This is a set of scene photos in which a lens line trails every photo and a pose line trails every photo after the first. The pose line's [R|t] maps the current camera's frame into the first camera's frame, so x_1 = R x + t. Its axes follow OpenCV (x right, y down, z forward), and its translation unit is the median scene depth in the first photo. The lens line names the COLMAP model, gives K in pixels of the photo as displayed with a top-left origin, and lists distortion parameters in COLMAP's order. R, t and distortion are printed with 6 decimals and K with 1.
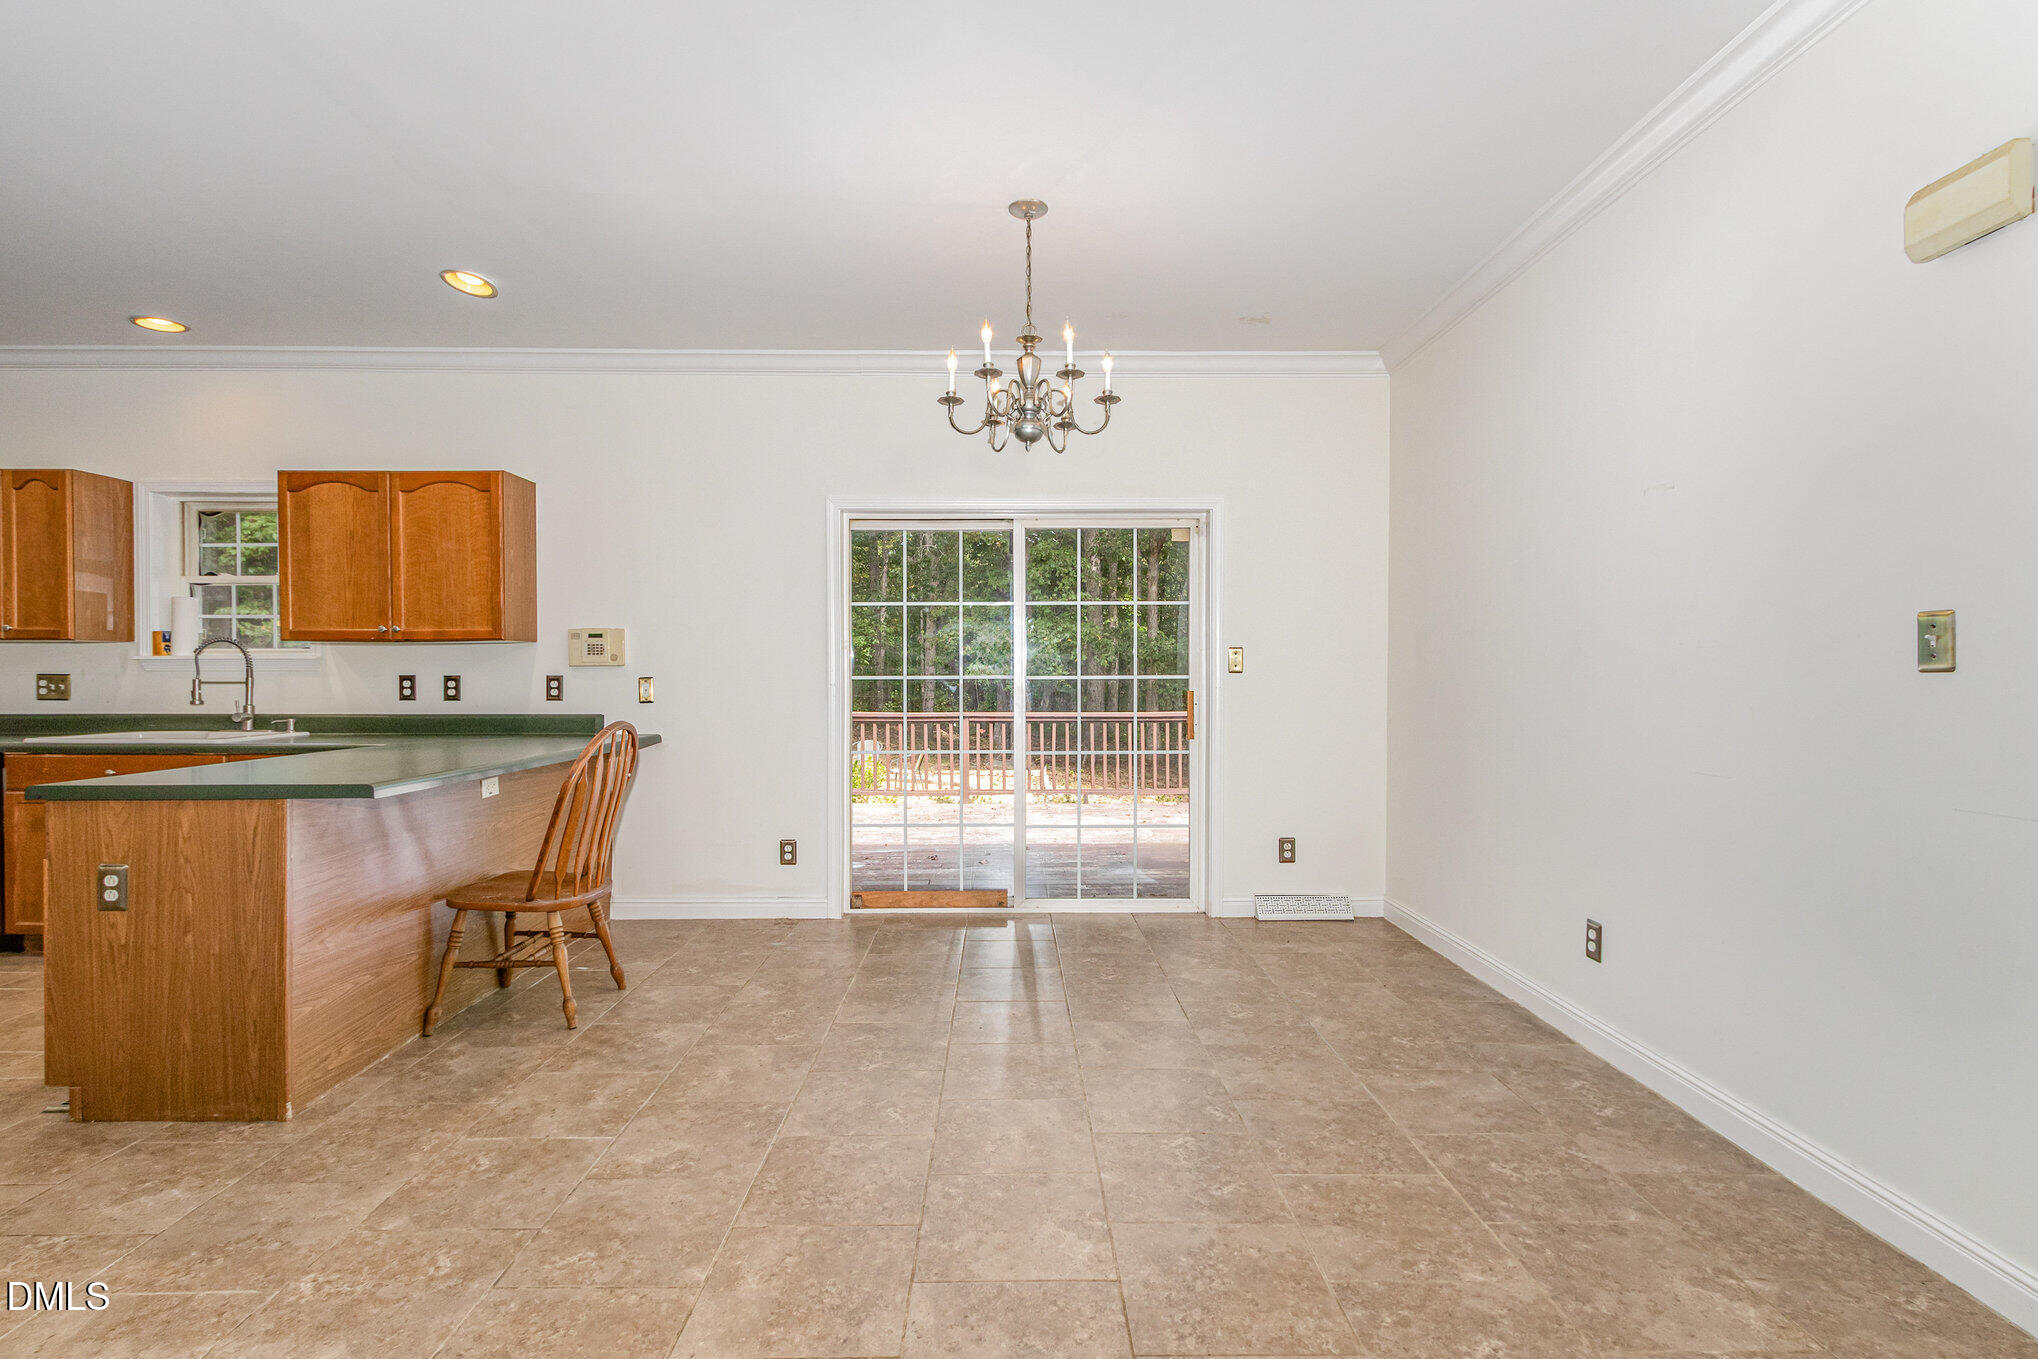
lens RADIAL K [[969.4, 0, 1020.2], [0, 969.4, 682.5], [0, 0, 1]] dist [-0.000353, 0.000015]
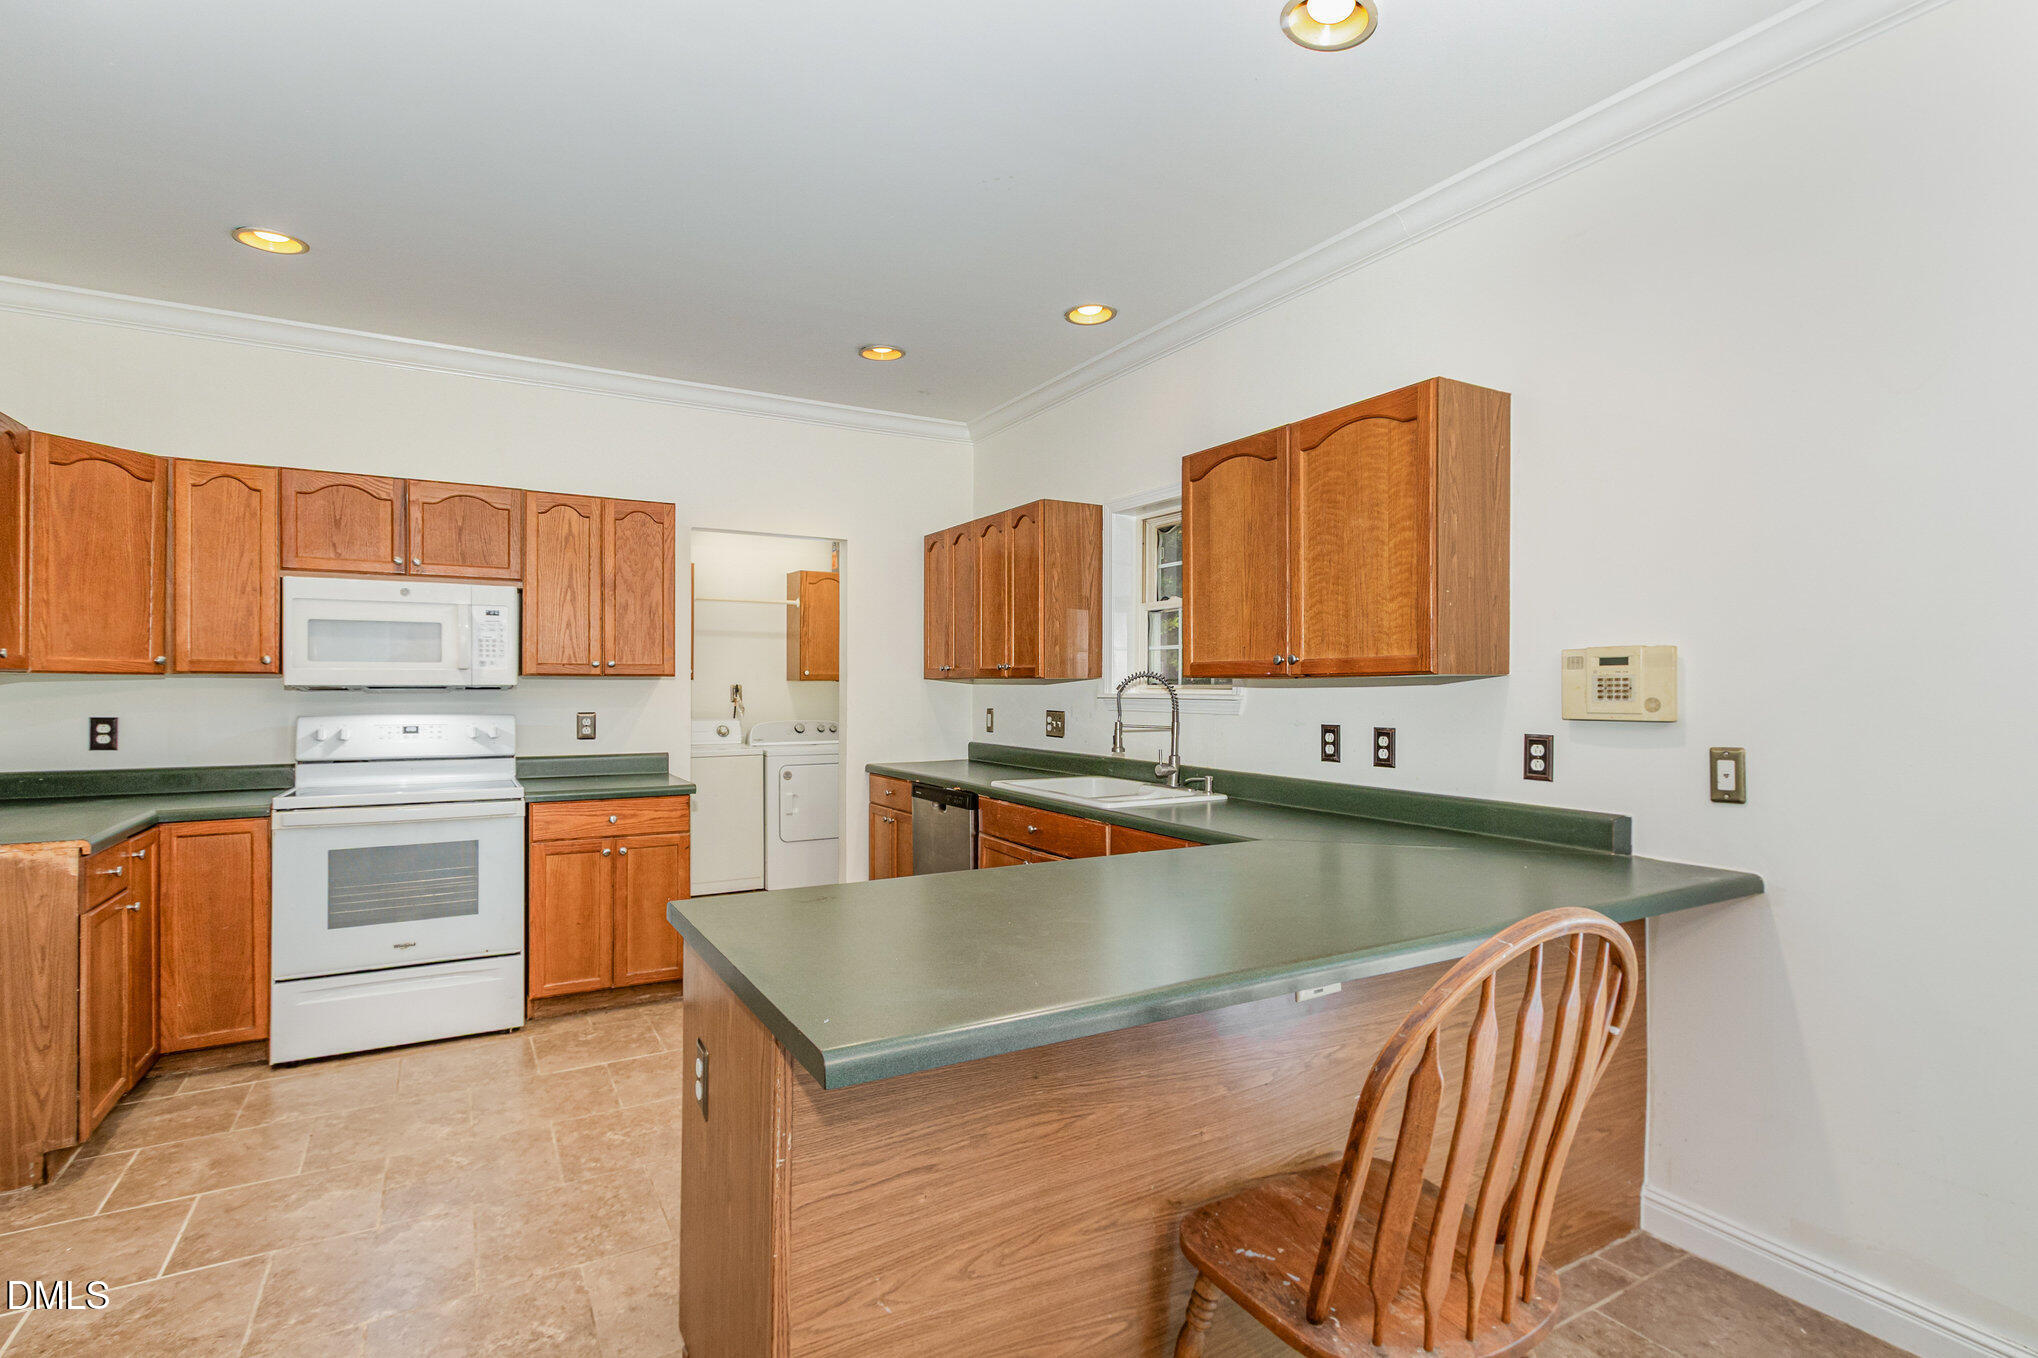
lens RADIAL K [[969.4, 0, 1020.2], [0, 969.4, 682.0], [0, 0, 1]] dist [-0.000353, 0.000015]
pose [[0.485788, -0.001470, -0.874076, -0.147514], [-0.012357, 0.999887, -0.008549, -0.029774], [0.873990, 0.014954, 0.485715, 0.491444]]
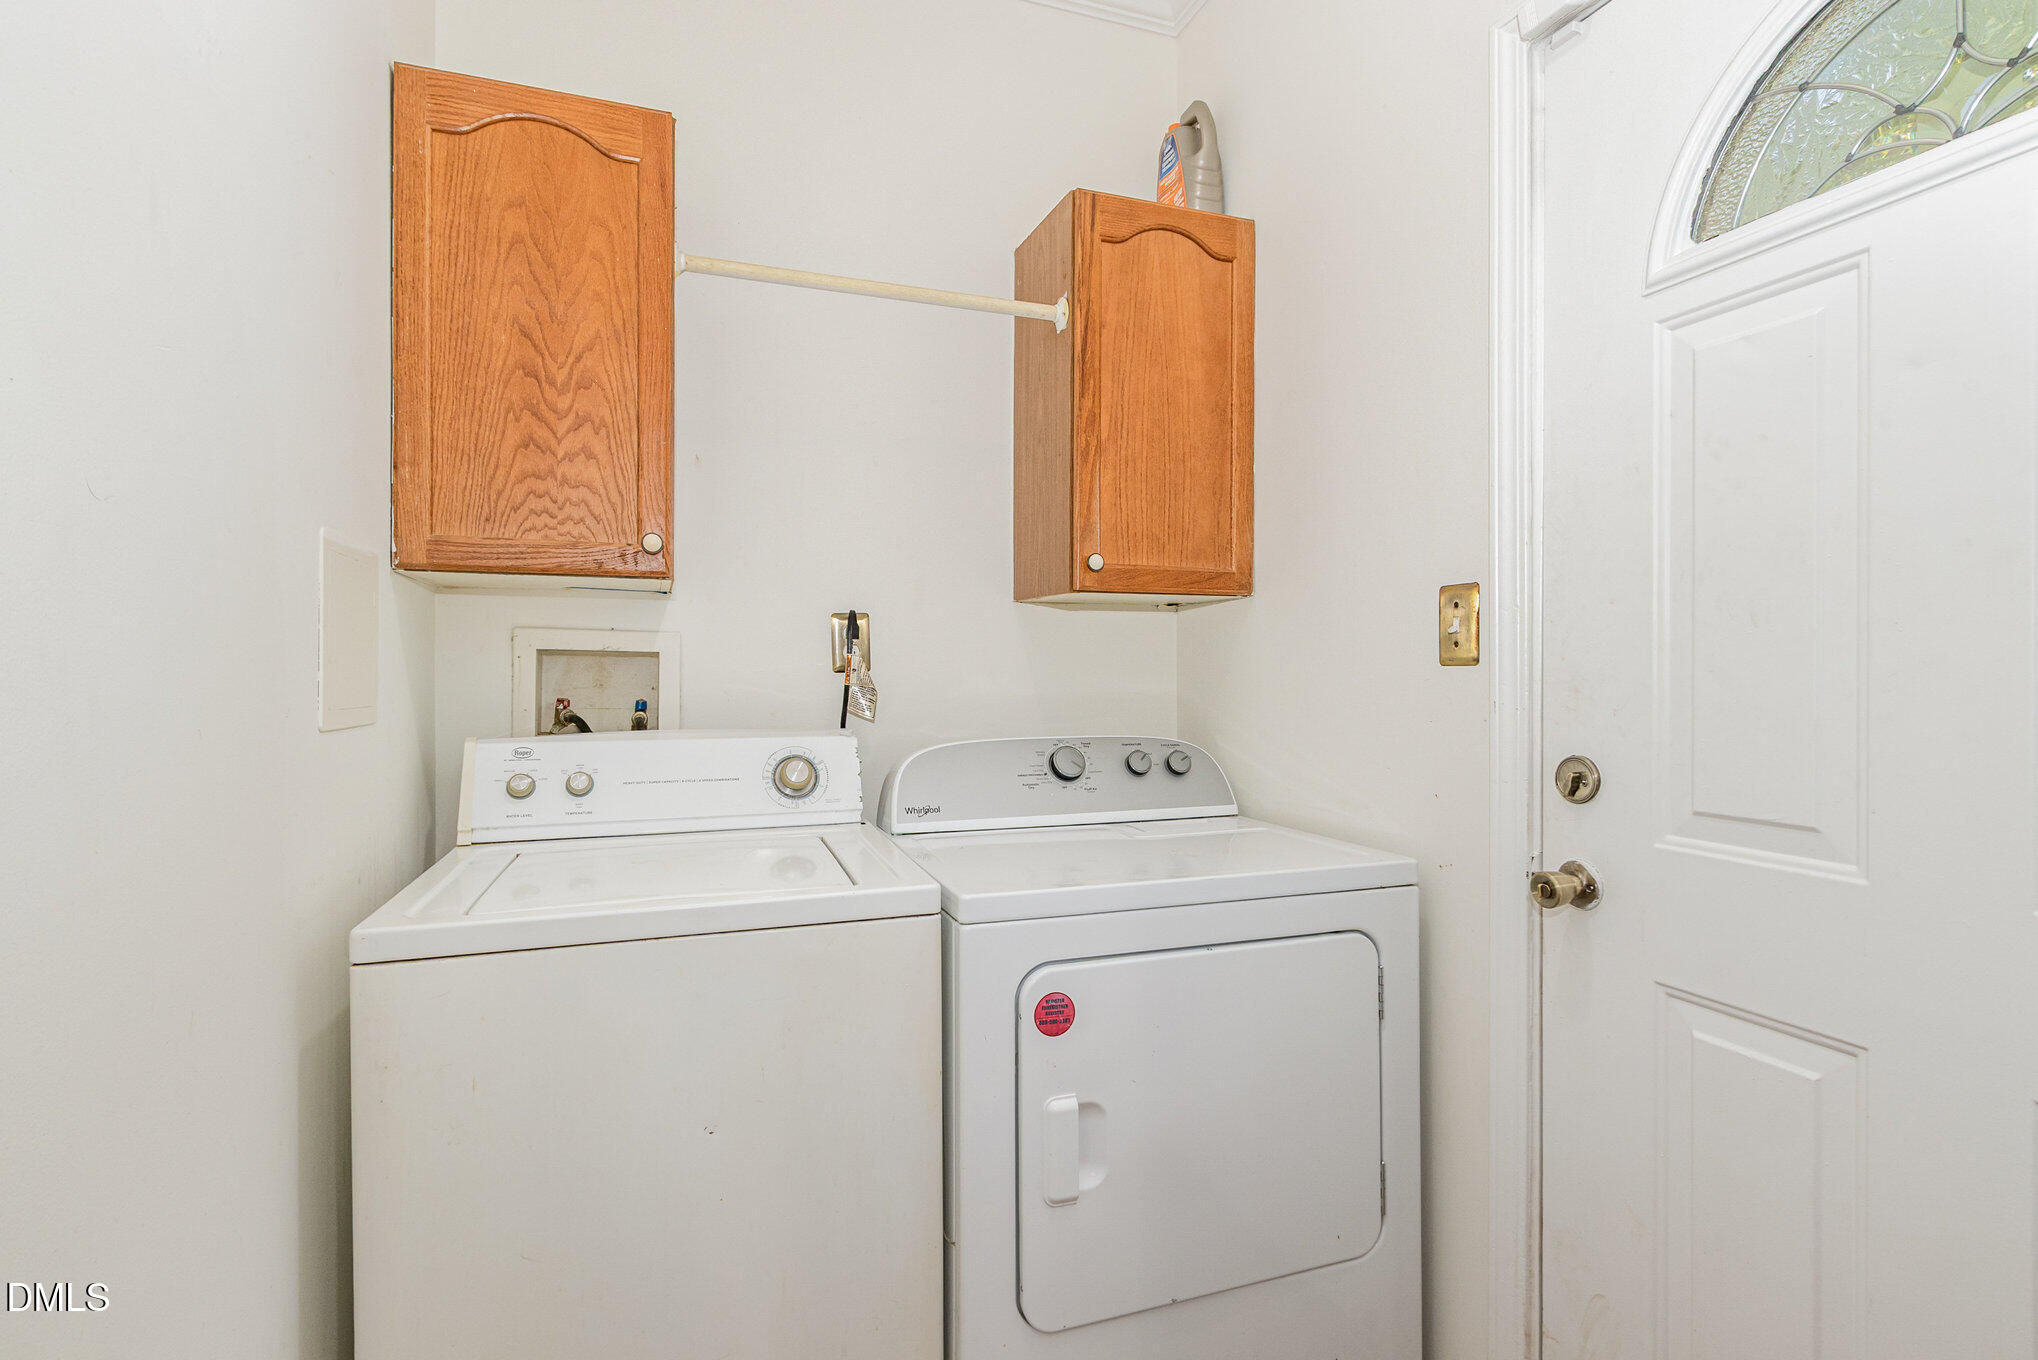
lens RADIAL K [[939.7, 0, 1007.6], [0, 939.7, 671.9], [0, 0, 1]] dist [0.000703, -0.000032]
pose [[0.317168, 0.005301, -0.948354, -1.214485], [-0.013295, 0.999911, 0.001143, -0.006797], [0.948276, 0.012246, 0.317210, 0.760905]]
